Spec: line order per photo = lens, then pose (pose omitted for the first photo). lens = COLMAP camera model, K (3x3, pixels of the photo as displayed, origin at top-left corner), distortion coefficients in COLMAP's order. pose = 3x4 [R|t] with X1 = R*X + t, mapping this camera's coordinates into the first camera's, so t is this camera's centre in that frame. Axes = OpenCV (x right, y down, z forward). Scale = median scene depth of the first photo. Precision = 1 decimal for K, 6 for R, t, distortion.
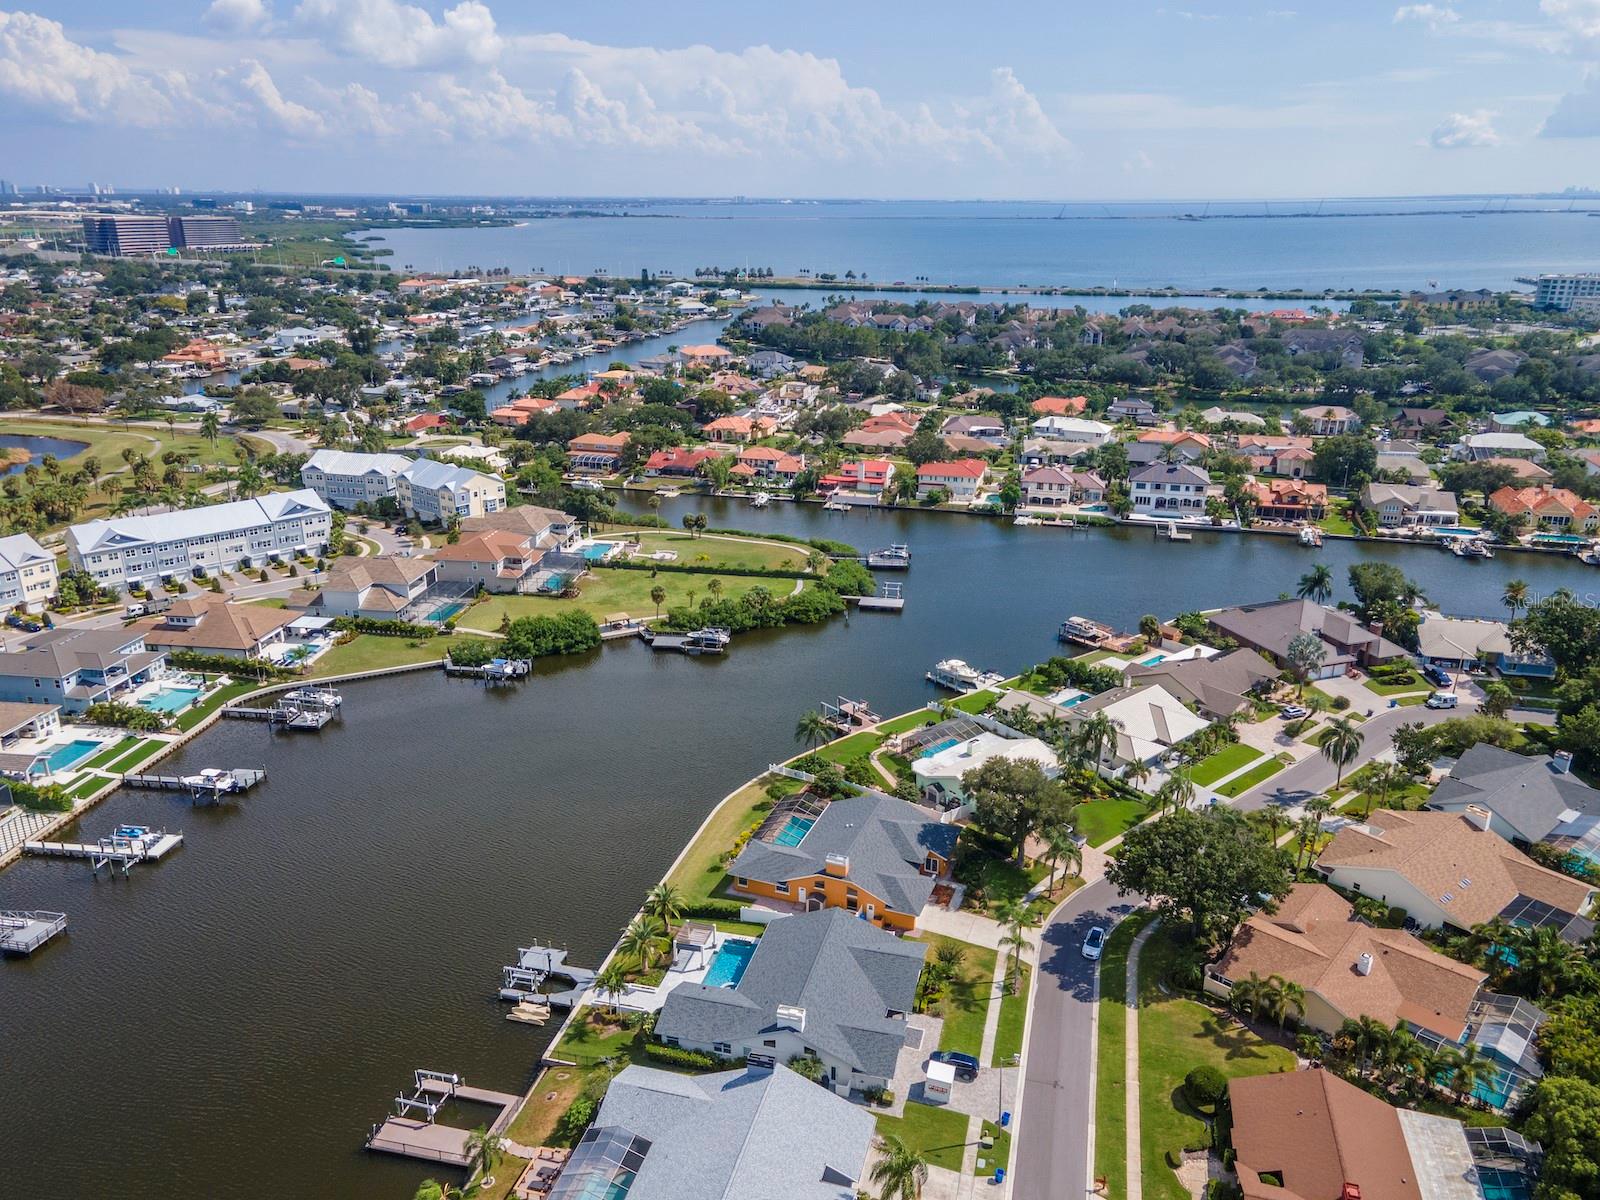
lens RADIAL K [[1159.3, 0, 806.2], [0, 1159.3, 599.1], [0, 0, 1]] dist [0.032038, 0.036677]
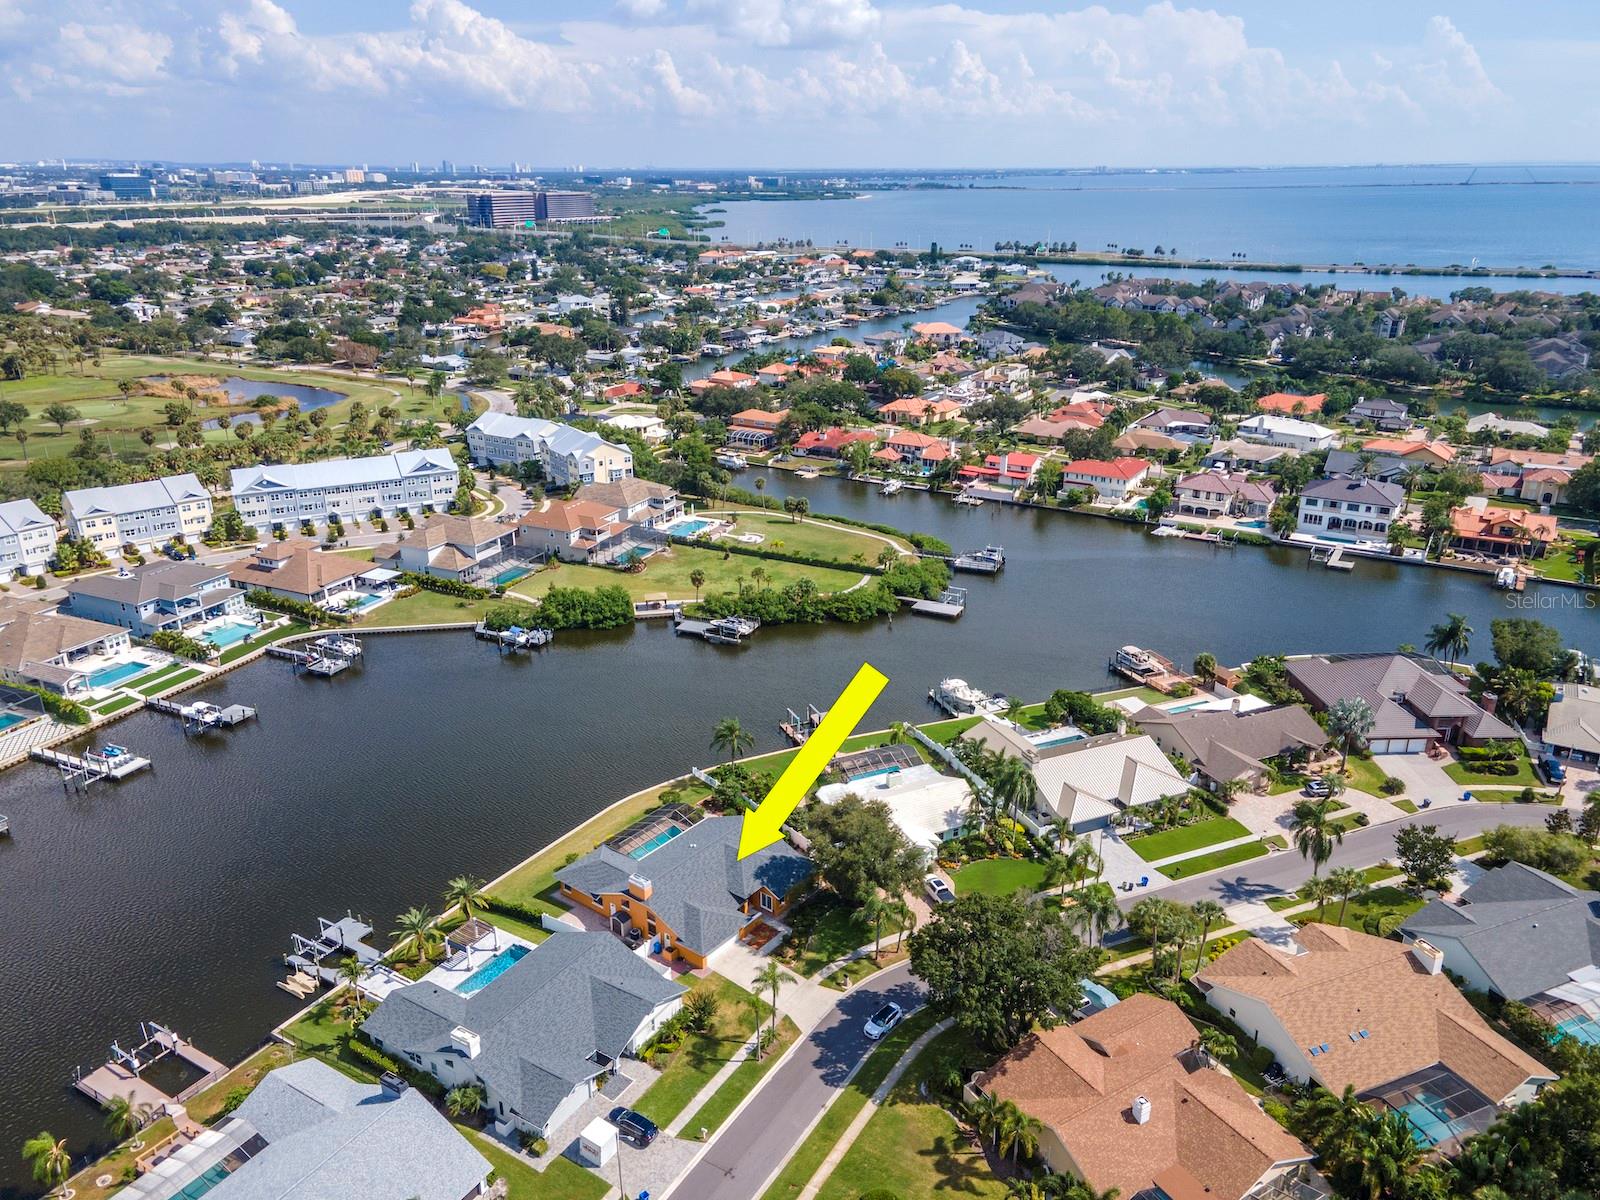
lens RADIAL K [[1159.3, 0, 806.7], [0, 1159.3, 596.9], [0, 0, 1]] dist [0.032038, 0.036677]
pose [[0.957371, 0.096219, -0.272365, 0.219003], [-0.090675, 0.995337, 0.032901, -0.027215], [0.274260, -0.006802, 0.961631, 0.072575]]
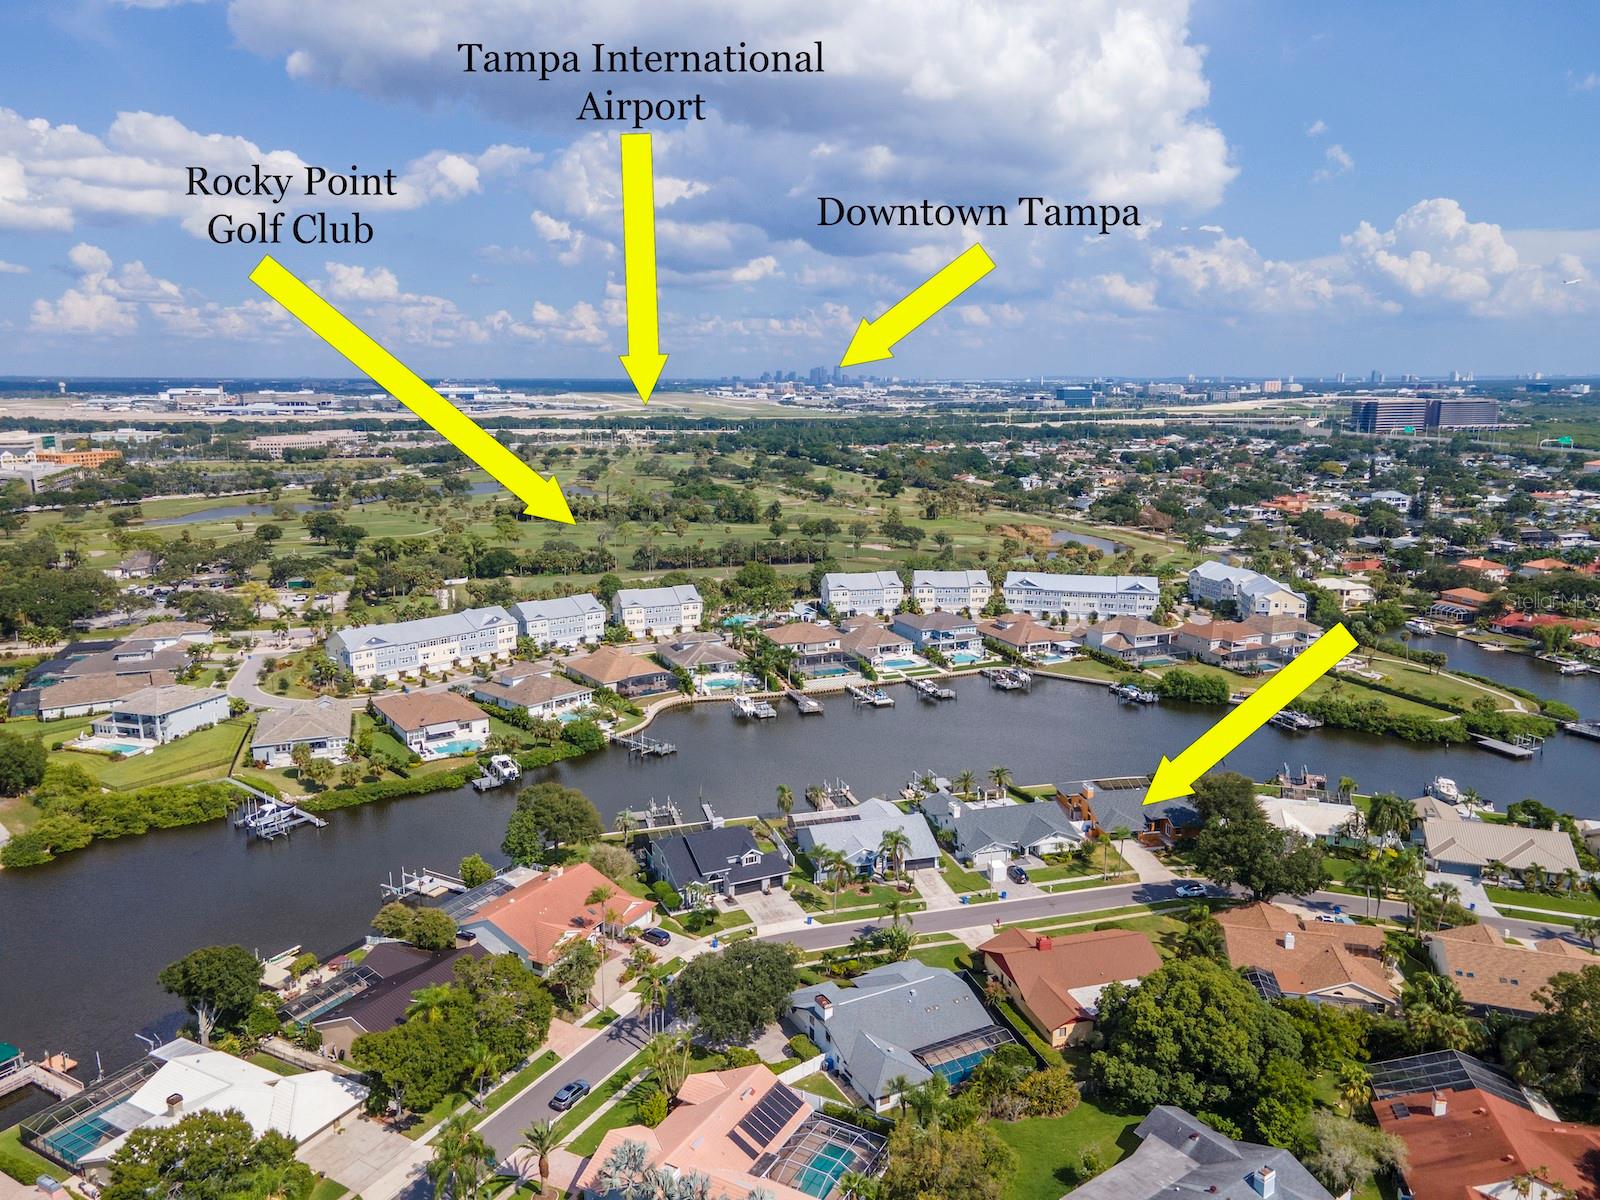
lens RADIAL K [[1159.3, 0, 803.7], [0, 1159.3, 596.2], [0, 0, 1]] dist [0.032038, 0.036677]
pose [[0.516238, 0.156337, -0.842055, 0.615683], [-0.279465, 0.960131, 0.006928, 0.041662], [0.809566, 0.231749, 0.539347, -0.115244]]
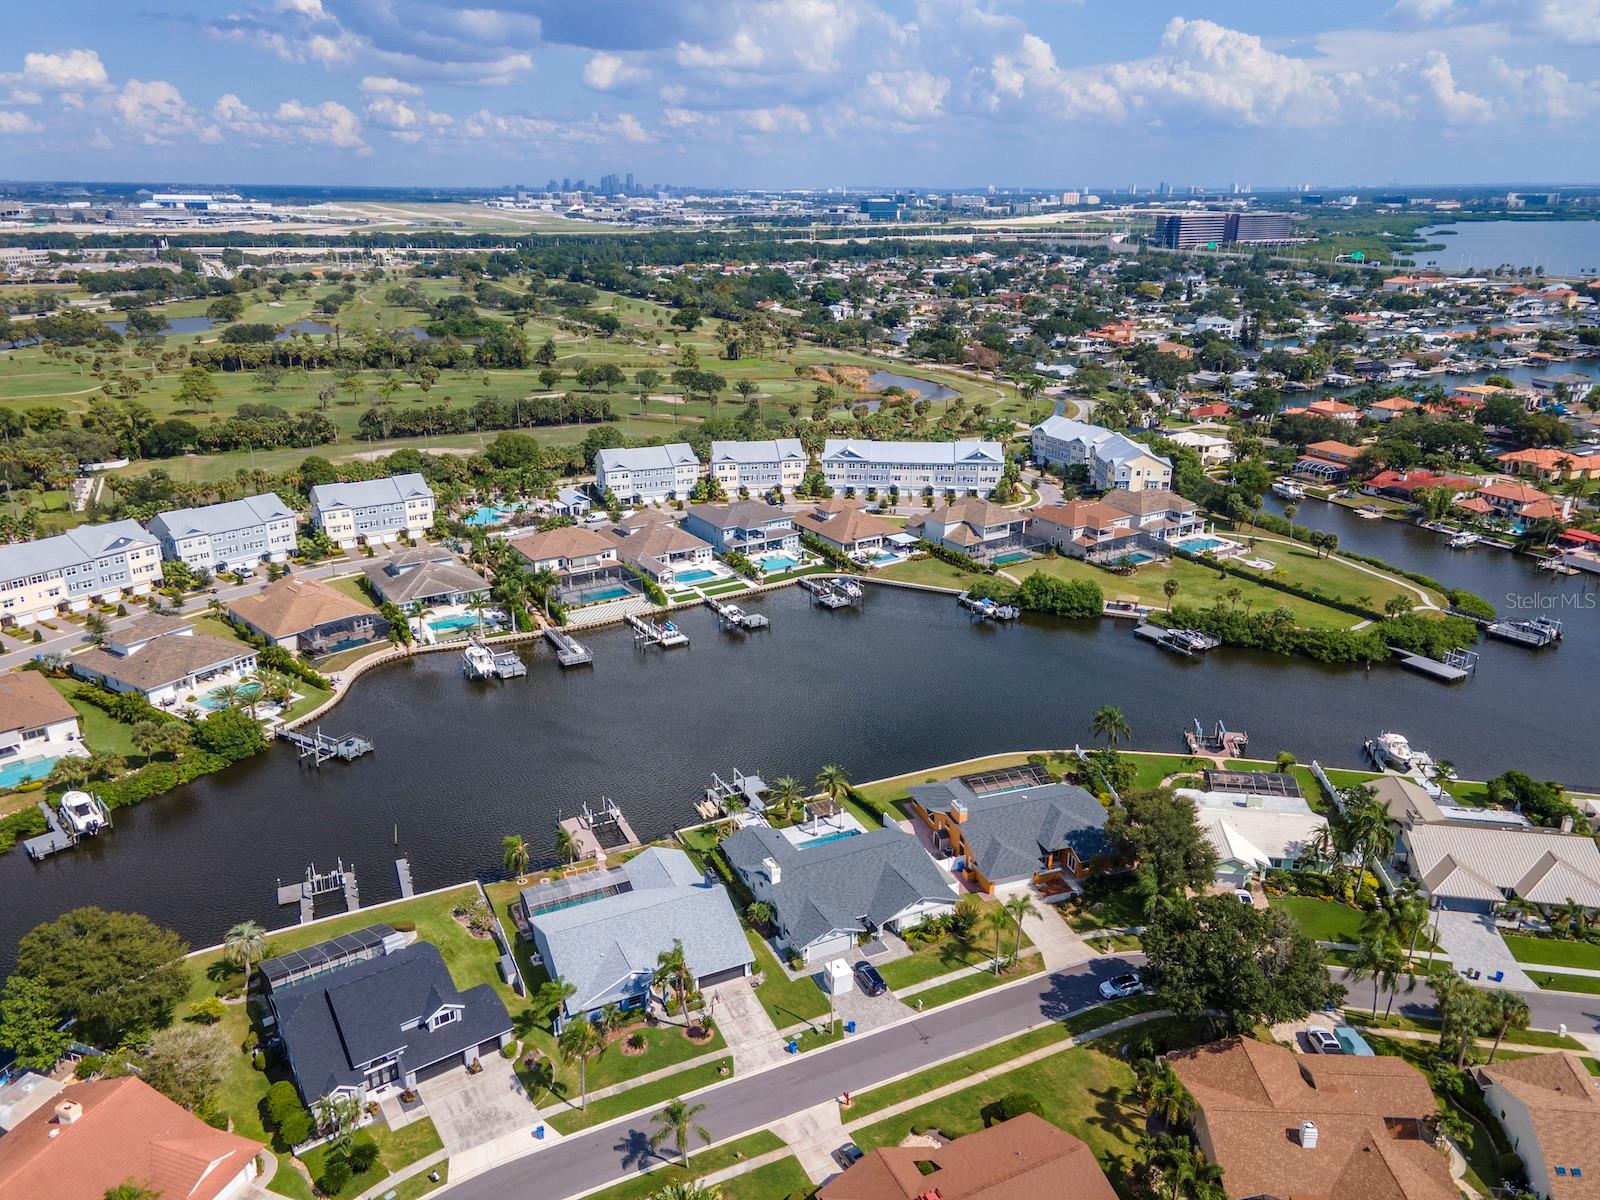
lens RADIAL K [[1159.3, 0, 805.9], [0, 1159.3, 595.4], [0, 0, 1]] dist [0.032038, 0.036677]
pose [[0.652655, 0.249055, -0.715551, 0.369972], [-0.248152, 0.962603, 0.108704, -0.027142], [0.715864, 0.106620, 0.690051, 0.070478]]
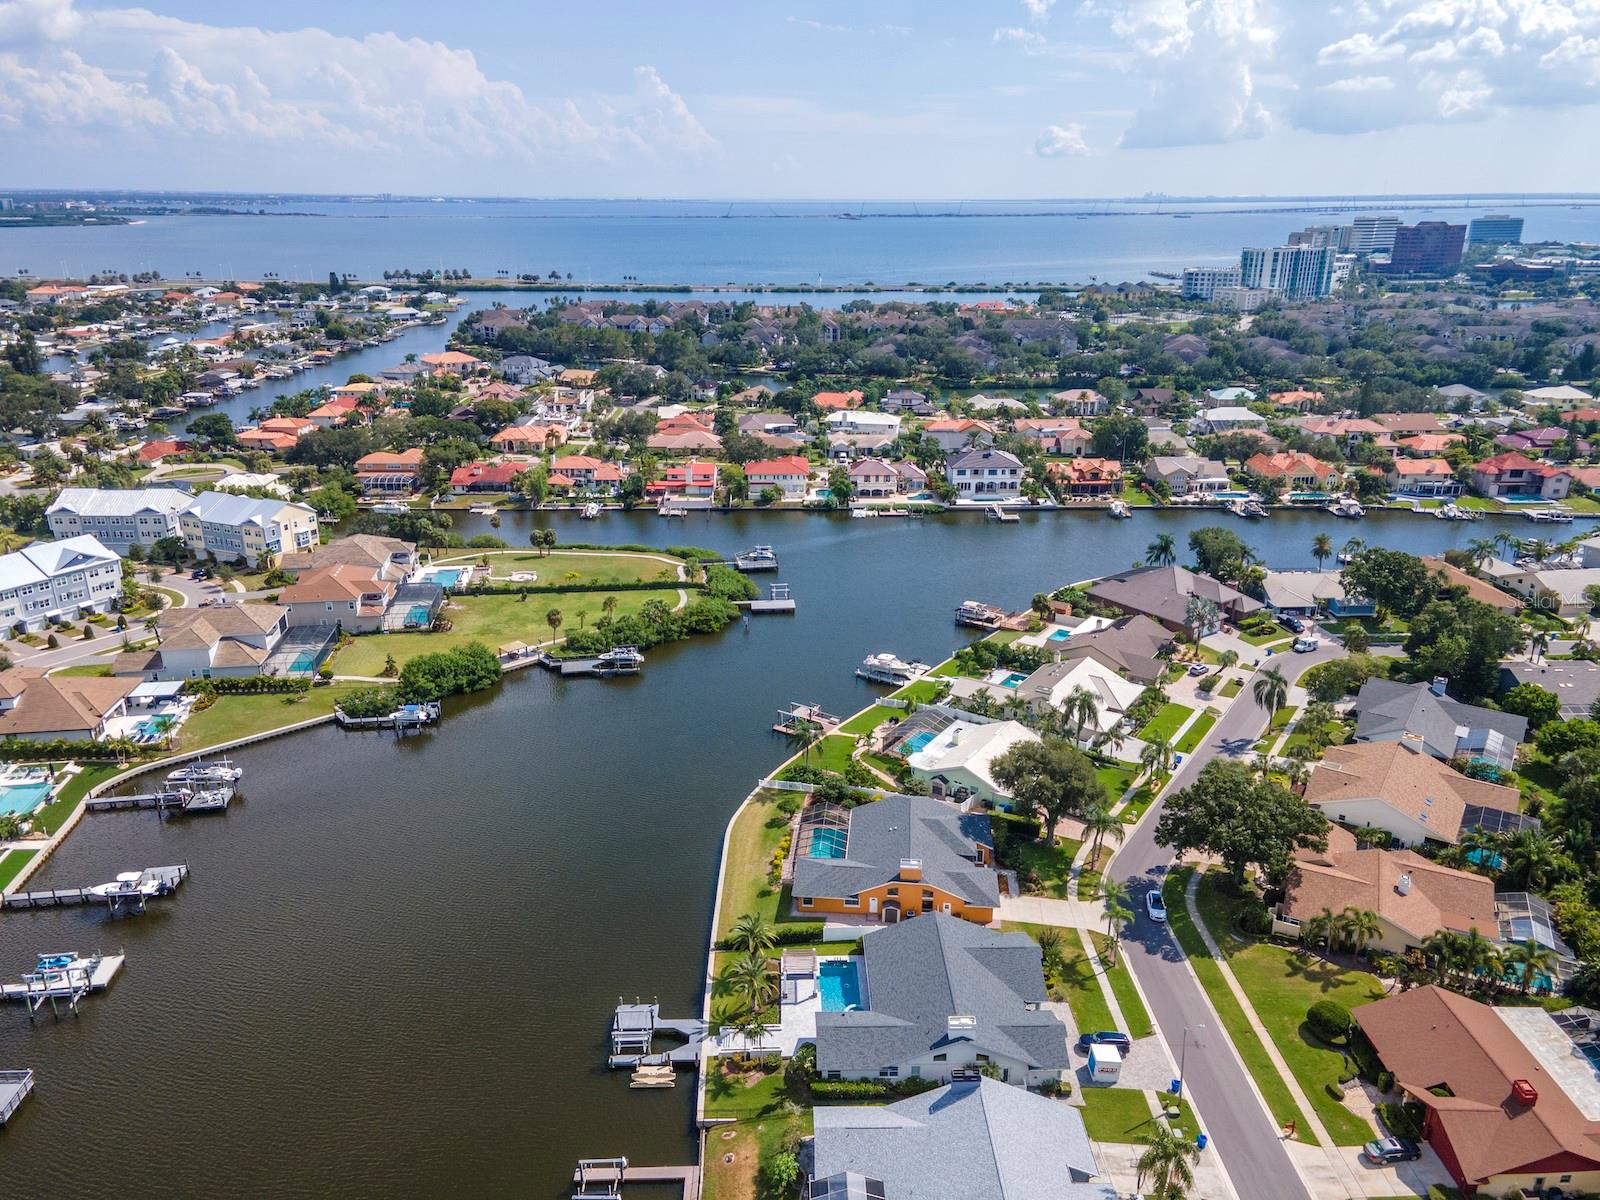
lens RADIAL K [[1159.3, 0, 806.0], [0, 1159.3, 600.9], [0, 0, 1]] dist [0.032038, 0.036677]
pose [[0.961595, -0.091409, 0.258805, -0.165203], [0.090852, 0.995764, 0.014138, -0.012005], [-0.259001, 0.009918, 0.965826, 0.035338]]
